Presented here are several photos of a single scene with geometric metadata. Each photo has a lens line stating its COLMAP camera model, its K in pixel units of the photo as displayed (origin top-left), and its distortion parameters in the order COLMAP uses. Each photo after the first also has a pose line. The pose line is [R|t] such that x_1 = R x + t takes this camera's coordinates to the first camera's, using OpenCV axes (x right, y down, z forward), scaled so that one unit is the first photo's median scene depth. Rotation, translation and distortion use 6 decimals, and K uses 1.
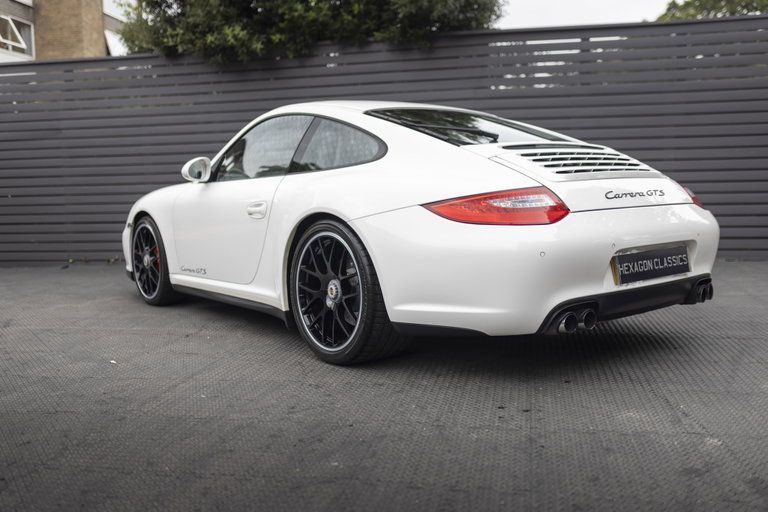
lens RADIAL K [[741.0, 0, 384.0], [0, 741.0, 256.0], [0, 0, 1]] dist [-0.001966, 0.016181]
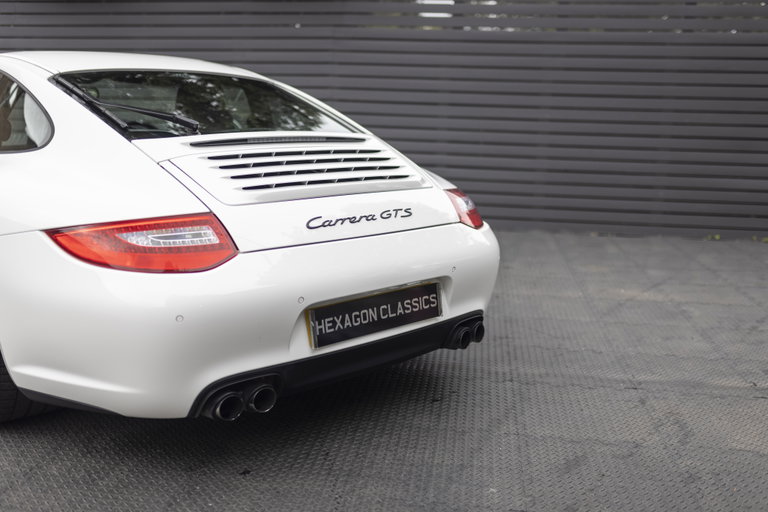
lens RADIAL K [[741.0, 0, 384.0], [0, 741.0, 256.0], [0, 0, 1]] dist [-0.001966, 0.016181]
pose [[0.997393, 0.029723, 0.065754, 0.302677], [-0.036873, 0.993210, 0.110341, -0.123858], [-0.062028, -0.112478, 0.991716, 0.246757]]
